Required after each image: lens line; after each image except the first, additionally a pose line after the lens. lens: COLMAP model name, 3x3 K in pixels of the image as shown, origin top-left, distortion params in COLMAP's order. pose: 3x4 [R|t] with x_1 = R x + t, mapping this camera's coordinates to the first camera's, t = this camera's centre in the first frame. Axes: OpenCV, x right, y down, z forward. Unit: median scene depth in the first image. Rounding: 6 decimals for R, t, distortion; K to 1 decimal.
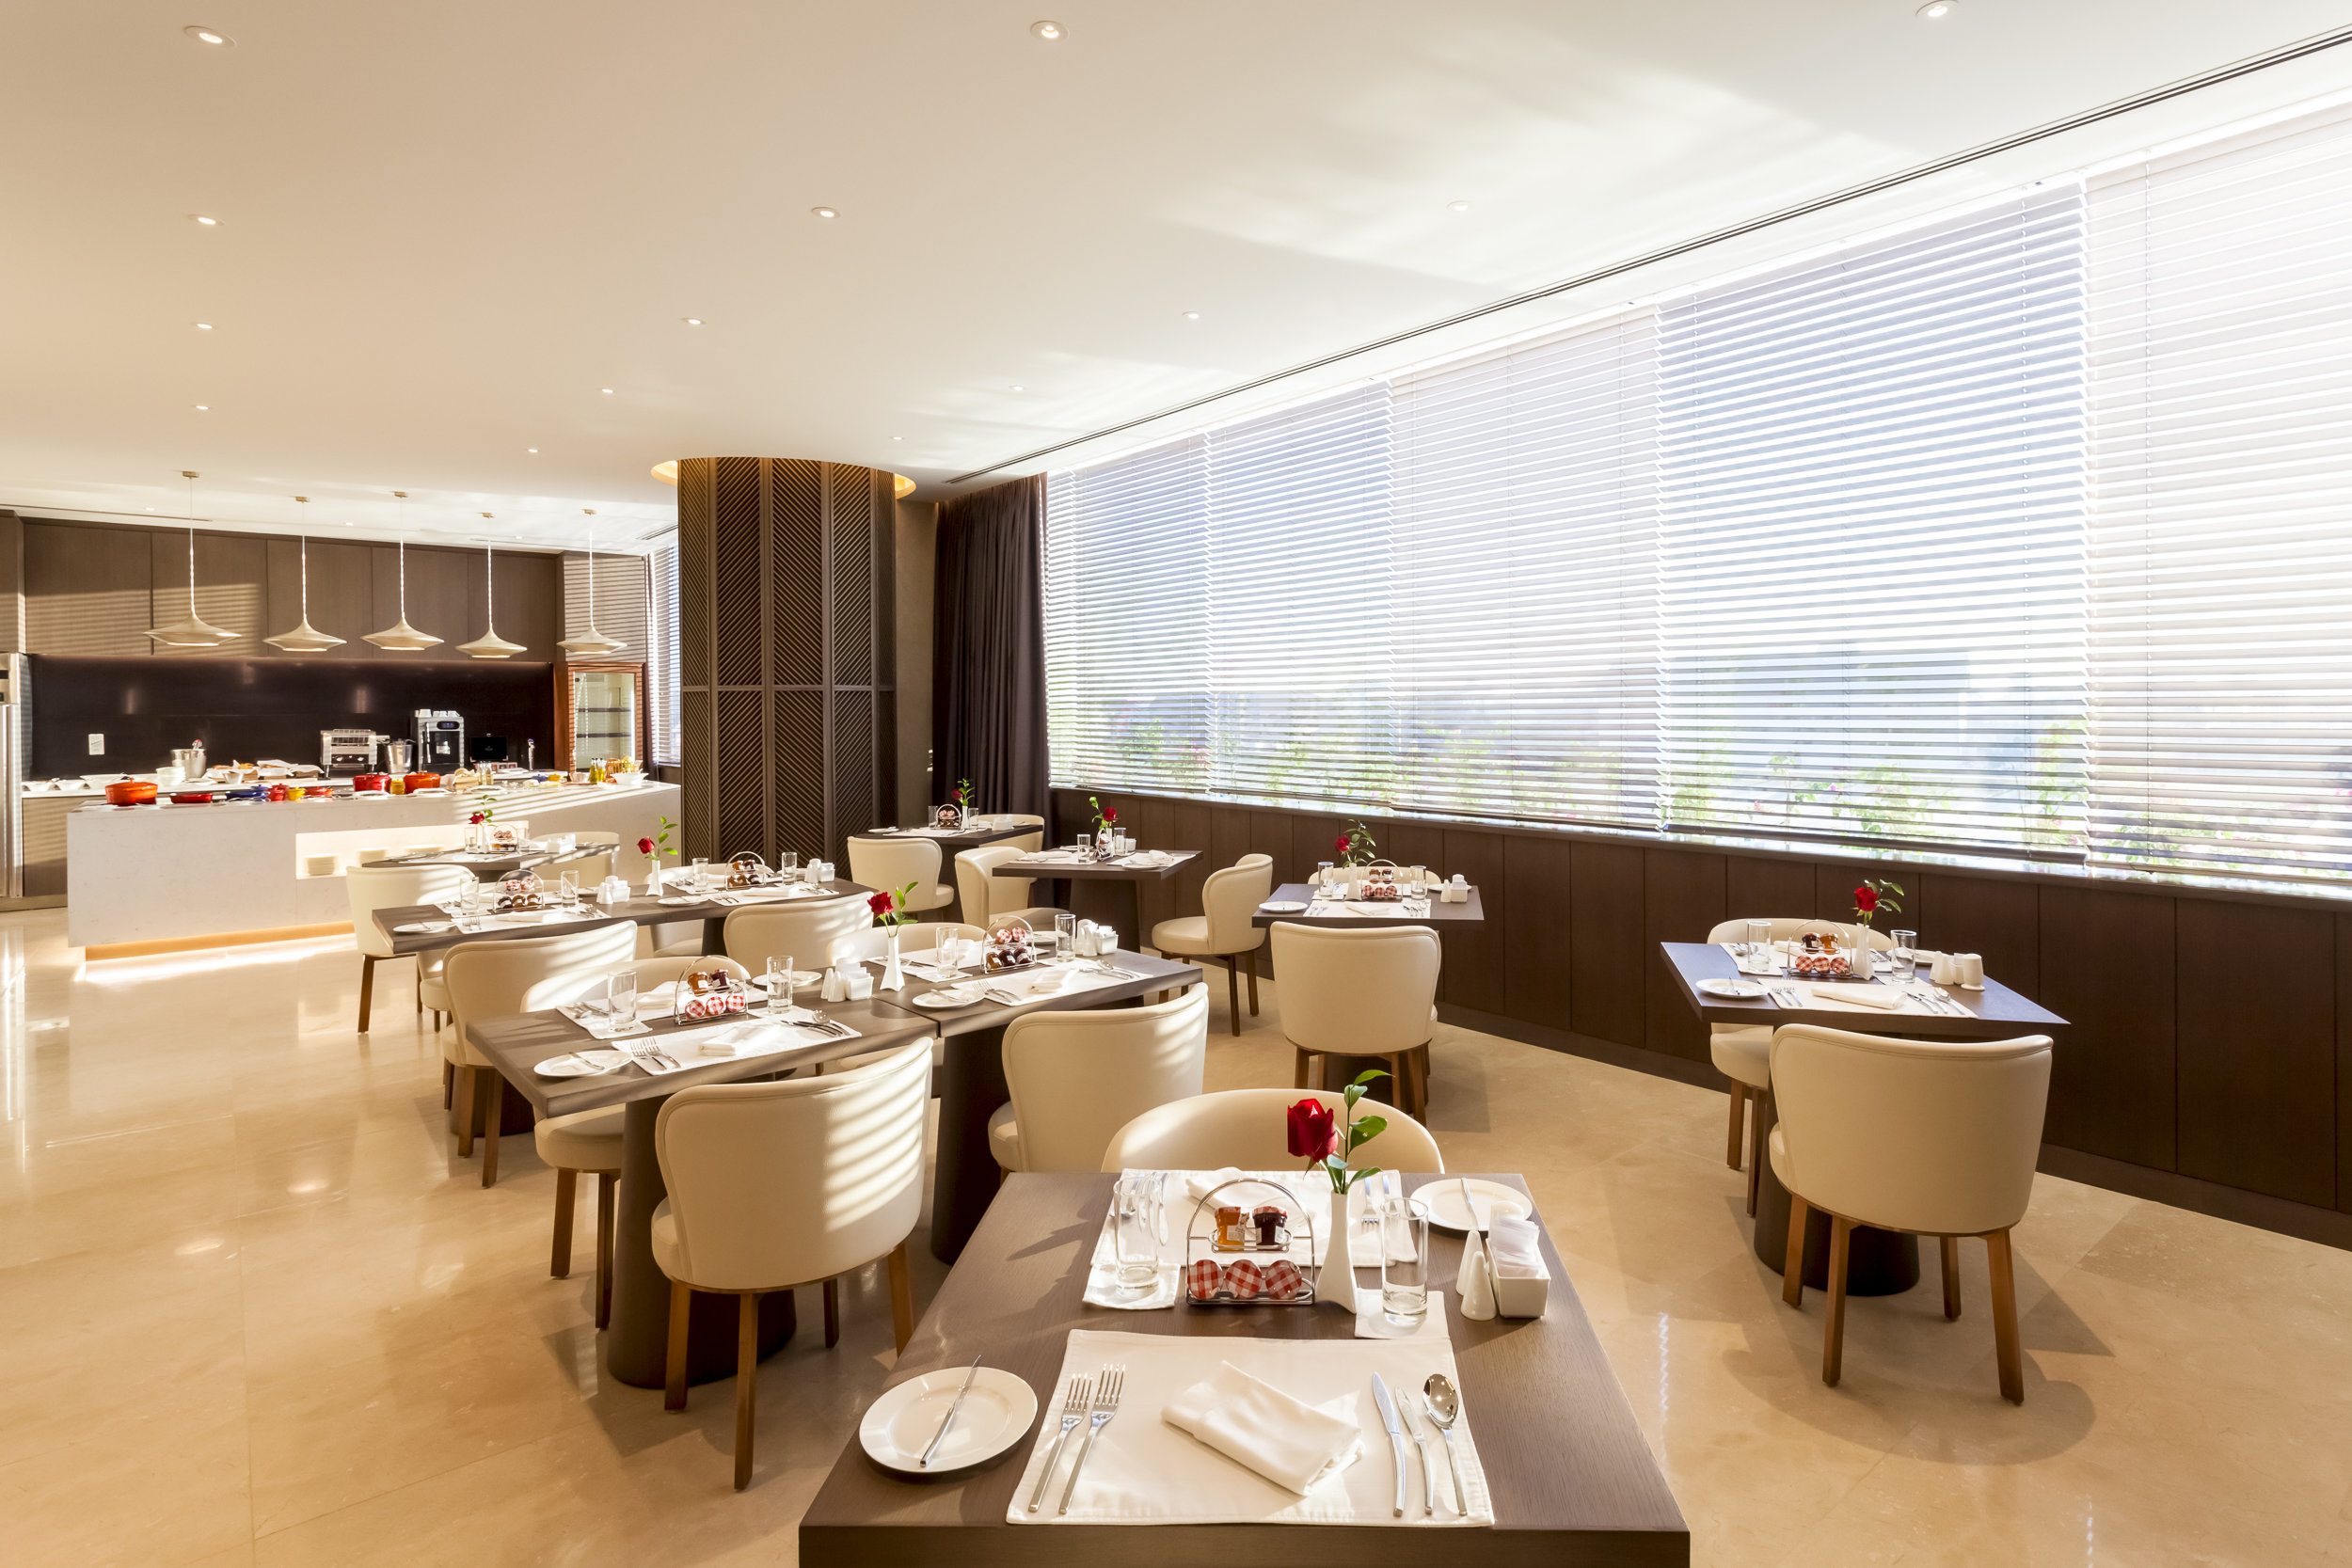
lens RADIAL K [[1213.1, 0, 1291.2], [0, 1213.1, 709.4], [0, 0, 1]] dist [-0.002639, 0.001025]
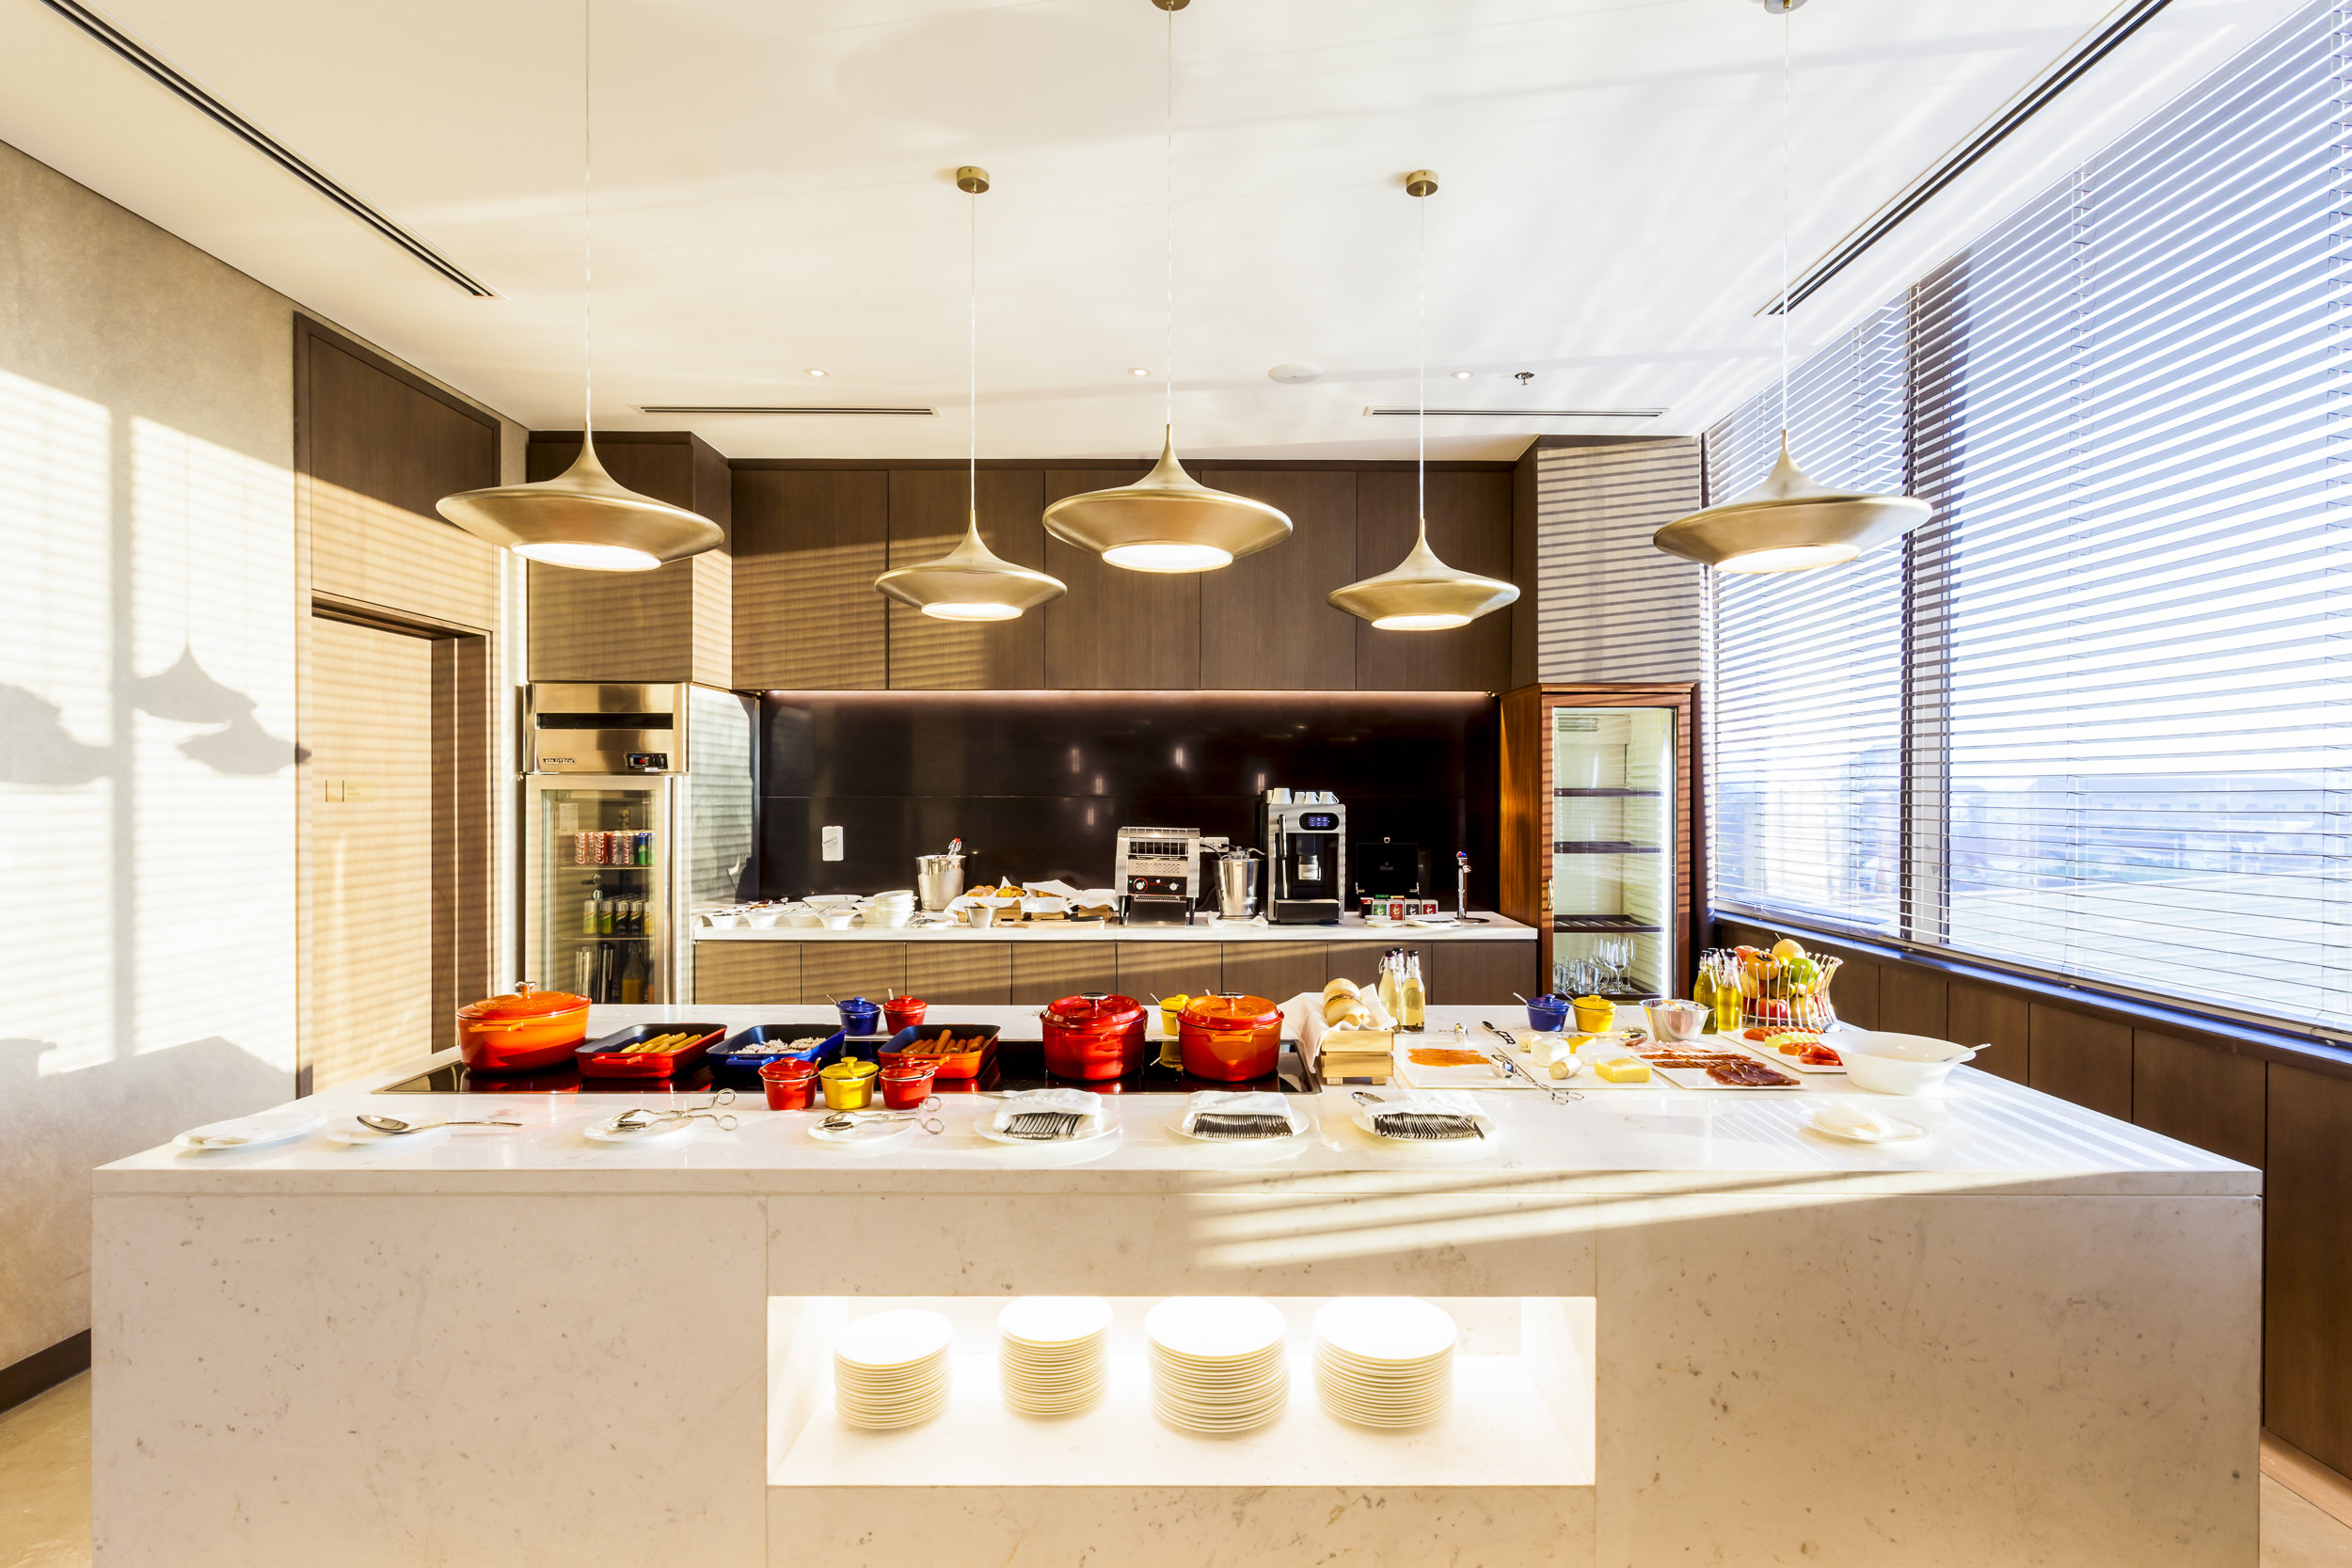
lens RADIAL K [[1213.1, 0, 1172.8], [0, 1213.1, 785.9], [0, 0, 1]] dist [-0.002639, 0.001025]
pose [[0.739857, 0.002706, -0.672759, -0.419610], [-0.006154, 0.999977, -0.002746, 0.000886], [0.672736, 0.006172, 0.739857, 0.611934]]
